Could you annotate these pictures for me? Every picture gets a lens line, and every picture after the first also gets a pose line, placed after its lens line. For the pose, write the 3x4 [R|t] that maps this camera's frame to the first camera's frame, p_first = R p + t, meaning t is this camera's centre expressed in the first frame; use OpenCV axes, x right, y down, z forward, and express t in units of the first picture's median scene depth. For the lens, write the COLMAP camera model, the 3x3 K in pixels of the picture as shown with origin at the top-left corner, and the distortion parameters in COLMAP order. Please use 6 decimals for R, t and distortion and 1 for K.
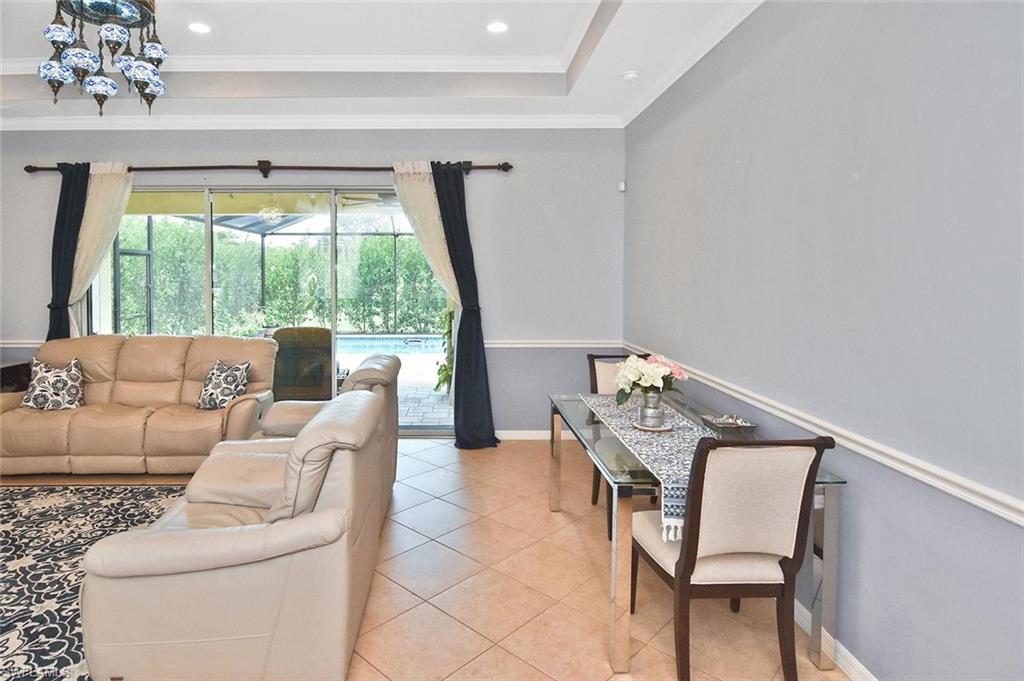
lens RADIAL K [[566.5, 0, 459.9], [0, 566.5, 284.1], [0, 0, 1]] dist [-0.003657, -0.000471]
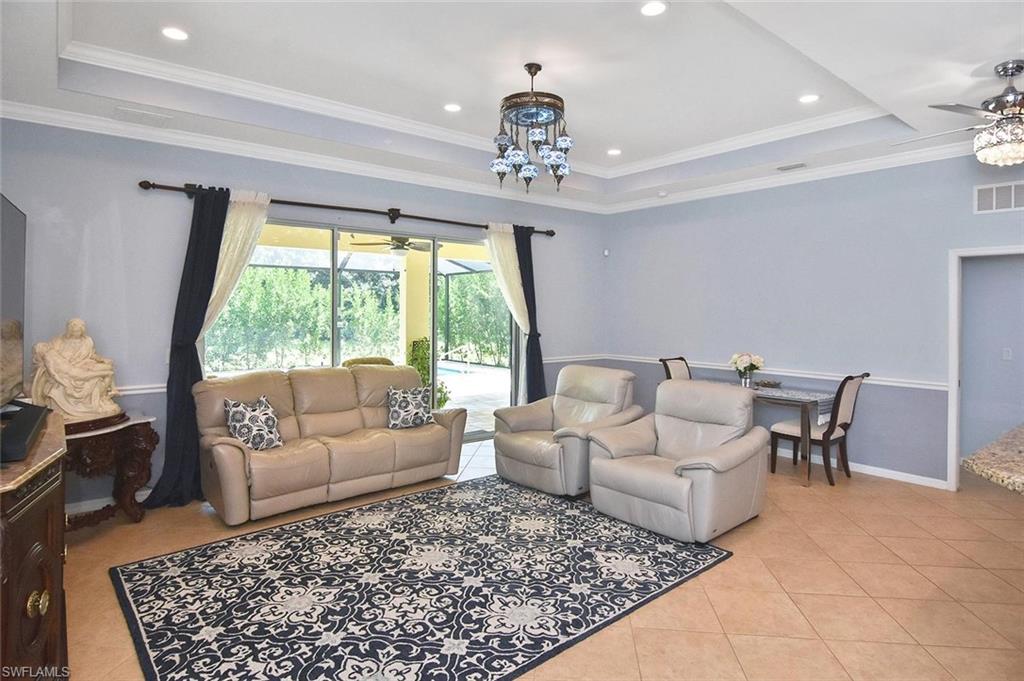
lens RADIAL K [[572.9, 0, 510.1], [0, 572.9, 297.9], [0, 0, 1]] dist [0.076074, -0.000330]
pose [[0.787696, 0.018353, 0.615790, -0.882334], [-0.006380, 0.999746, -0.021636, -0.016240], [-0.616030, 0.013114, 0.787613, -0.047421]]
